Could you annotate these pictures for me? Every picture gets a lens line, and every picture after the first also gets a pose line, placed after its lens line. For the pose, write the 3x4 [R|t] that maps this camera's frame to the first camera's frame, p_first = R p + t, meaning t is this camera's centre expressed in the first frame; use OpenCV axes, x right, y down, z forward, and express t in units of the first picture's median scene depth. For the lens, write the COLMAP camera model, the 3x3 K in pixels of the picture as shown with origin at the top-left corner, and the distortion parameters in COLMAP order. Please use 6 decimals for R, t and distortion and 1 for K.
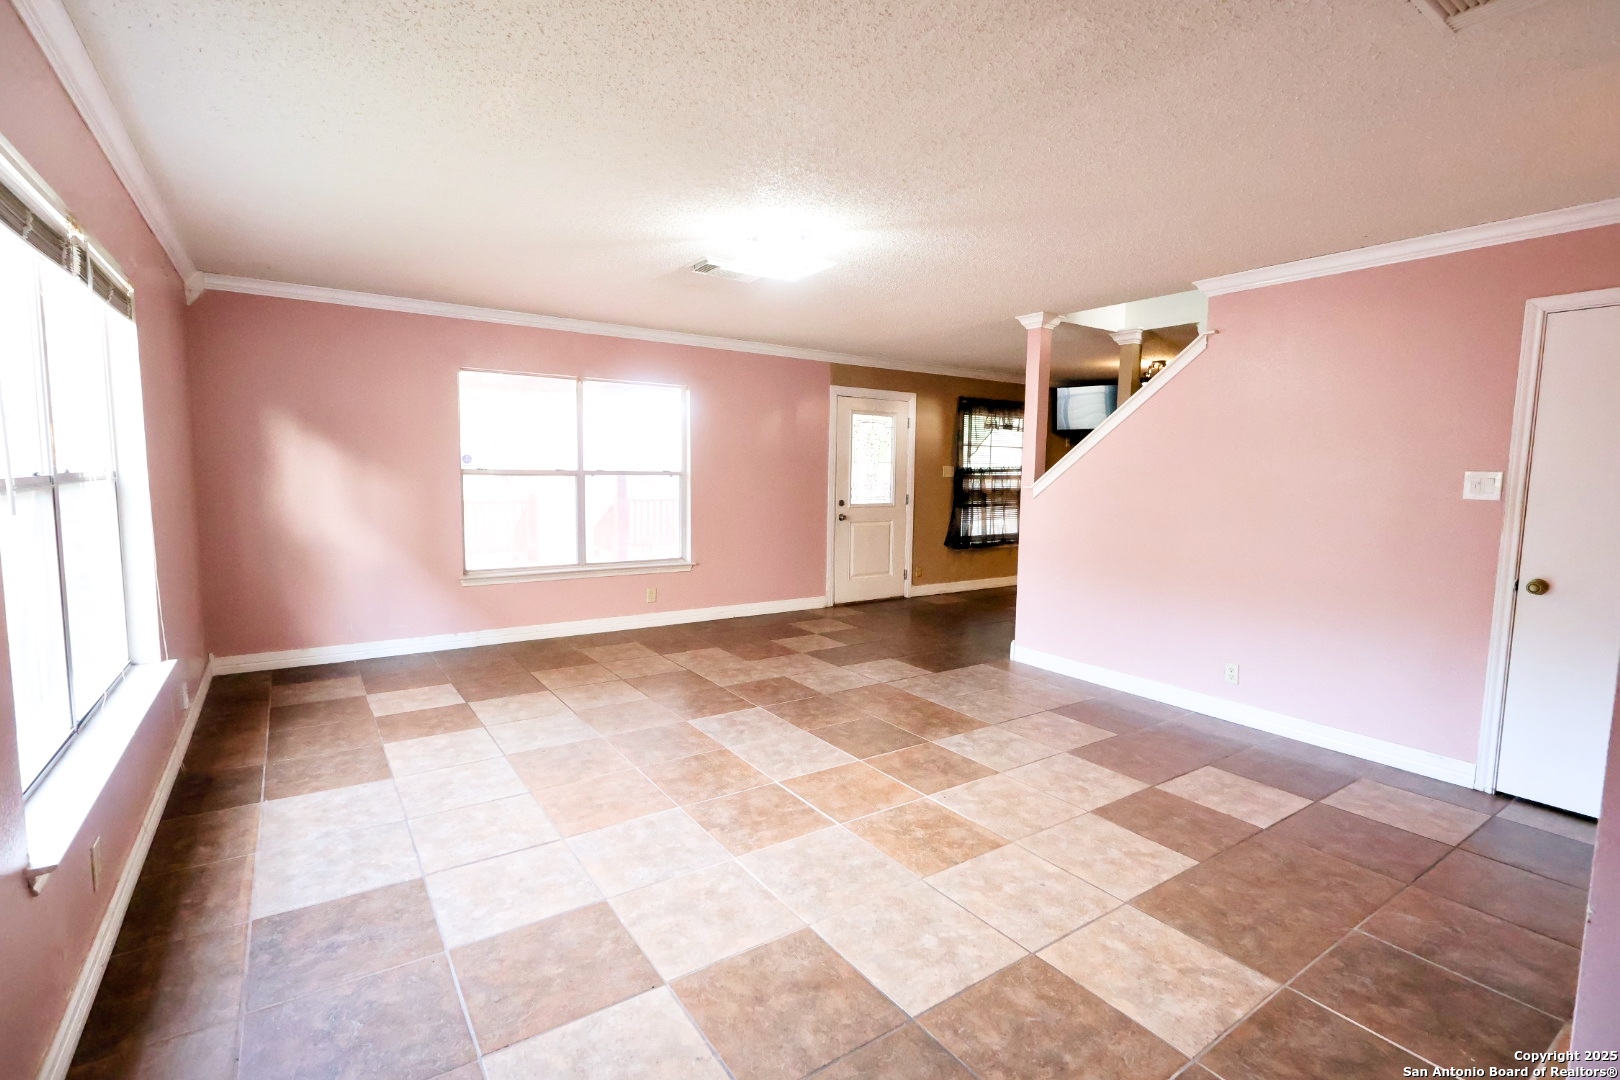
lens RADIAL K [[757.5, 0, 809.3], [0, 757.5, 542.6], [0, 0, 1]] dist [-0.015335, 0.002462]
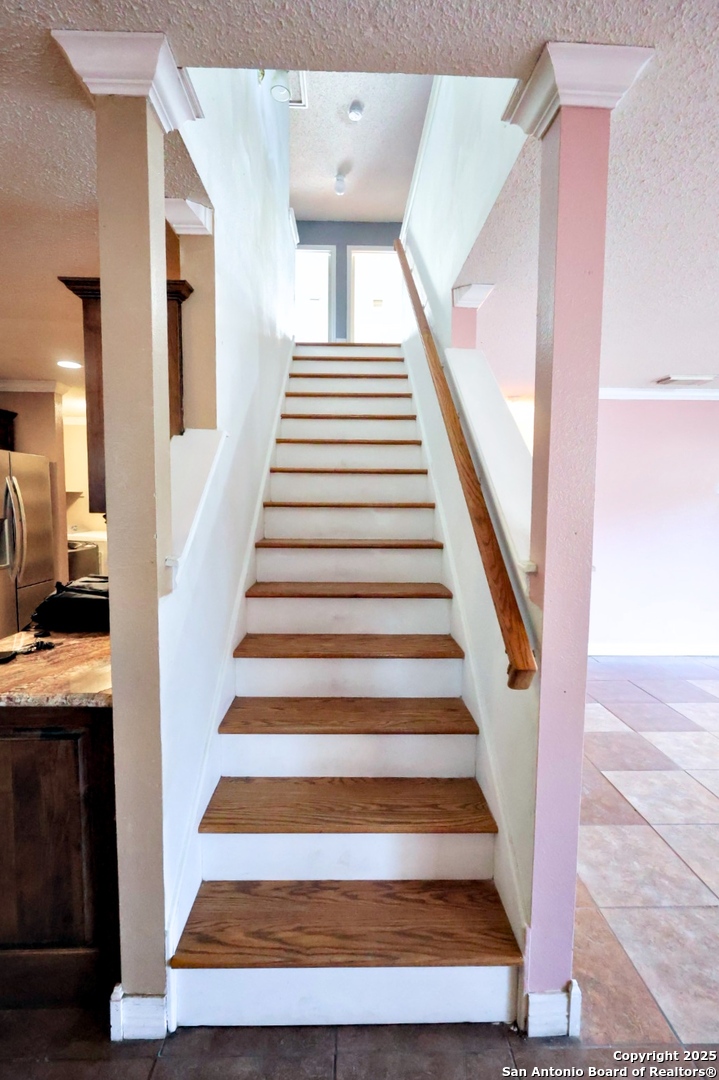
lens RADIAL K [[505.0, 0, 358.1], [0, 505.0, 544.4], [0, 0, 1]] dist [-0.015335, 0.002462]
pose [[-0.828371, -0.071678, 0.555575, 0.389842], [0.030920, 0.984417, 0.173108, -0.203438], [-0.559326, 0.160576, -0.813246, 2.007467]]
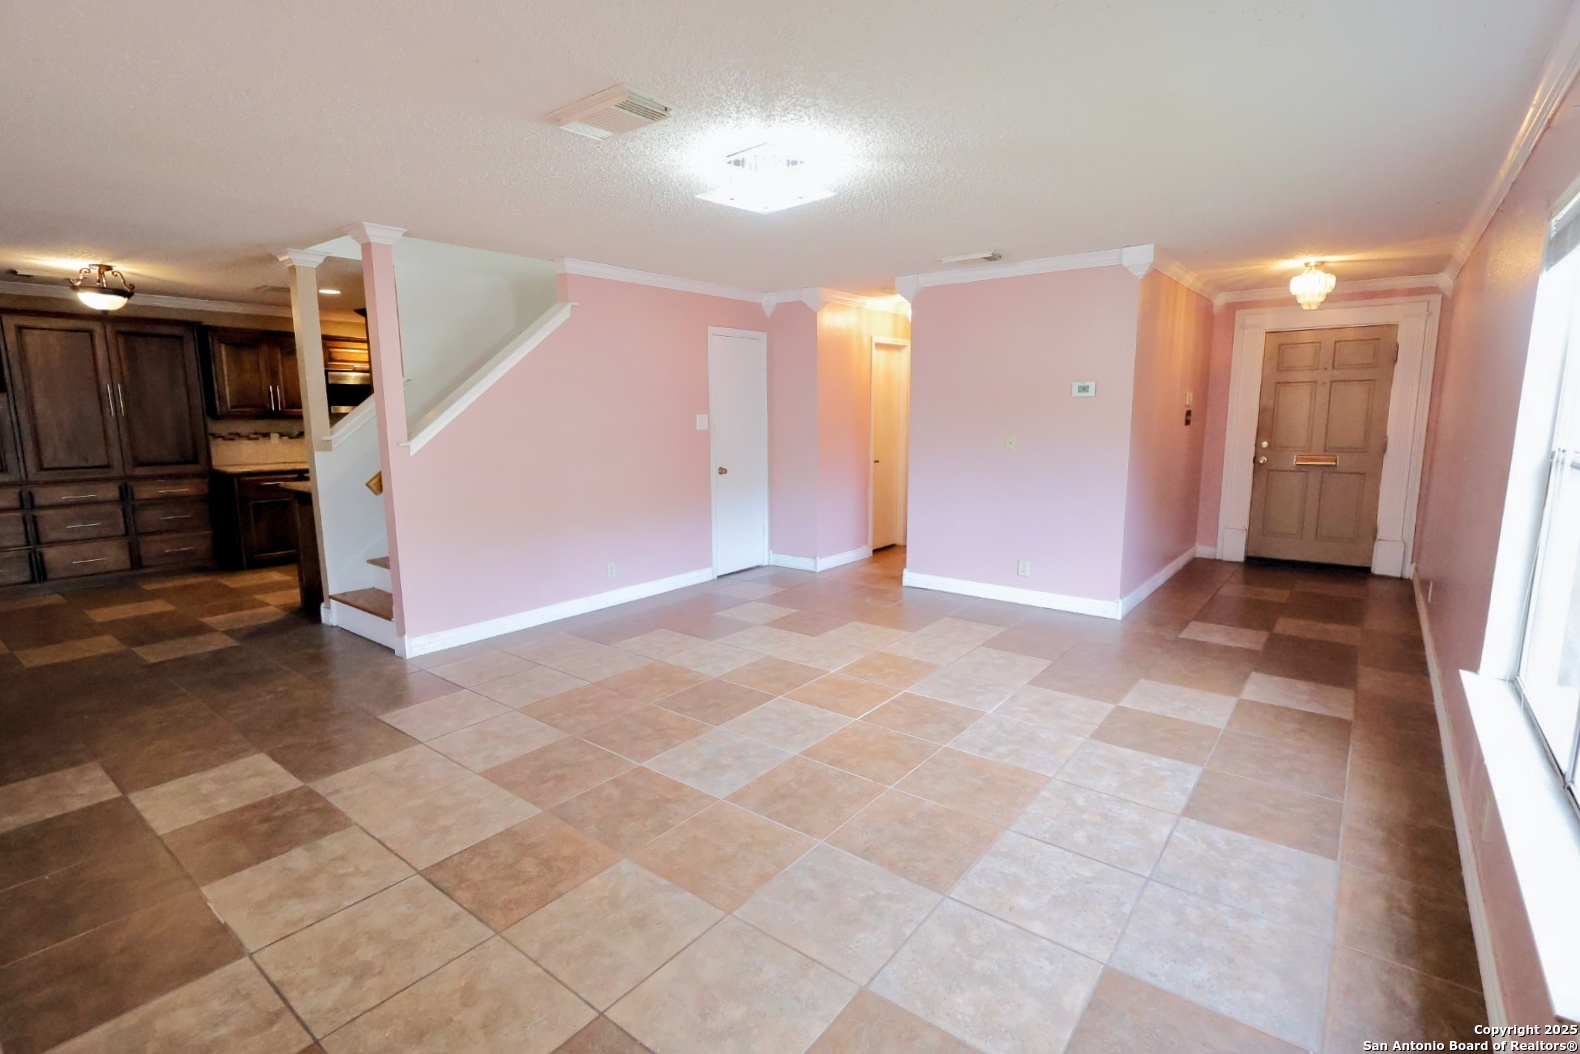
lens RADIAL K [[738.8, 0, 792.7], [0, 738.8, 525.6], [0, 0, 1]] dist [-0.015335, 0.002462]
pose [[-0.301582, -0.166502, 0.938789, -0.958429], [0.094207, 0.974612, 0.203119, -0.177916], [-0.948775, 0.149698, -0.278239, 1.330268]]
